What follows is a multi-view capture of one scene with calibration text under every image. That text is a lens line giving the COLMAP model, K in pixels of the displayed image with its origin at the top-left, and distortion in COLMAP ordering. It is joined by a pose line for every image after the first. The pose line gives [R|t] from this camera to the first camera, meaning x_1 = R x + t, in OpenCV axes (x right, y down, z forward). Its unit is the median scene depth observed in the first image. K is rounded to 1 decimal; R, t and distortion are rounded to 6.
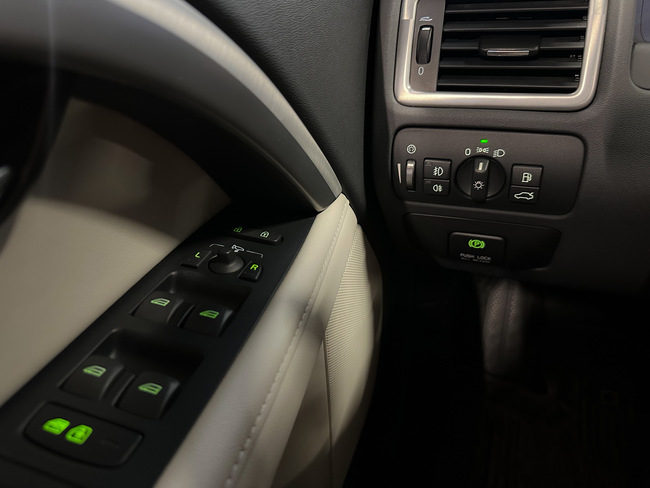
lens RADIAL K [[452.0, 0, 325.0], [0, 452.0, 244.0], [0, 0, 1]] dist [0.091239, -0.137446]
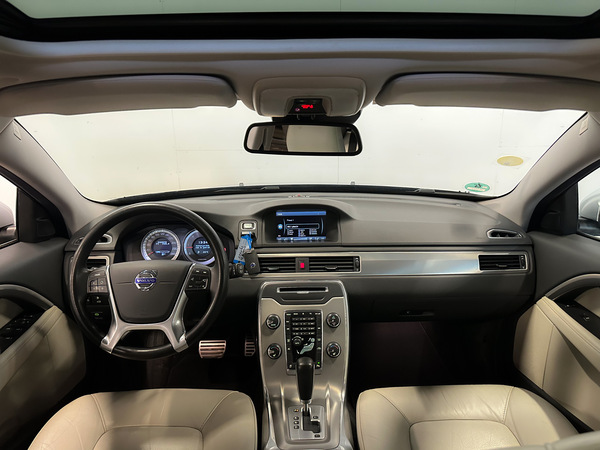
lens RADIAL K [[417.2, 0, 300.0], [0, 417.2, 225.0], [0, 0, 1]] dist [0.091239, -0.137446]
pose [[0.939813, -0.056571, 0.336974, 1.054413], [0.145293, 0.958763, -0.244262, 0.544111], [-0.309260, 0.278520, 0.909277, -4.095123]]
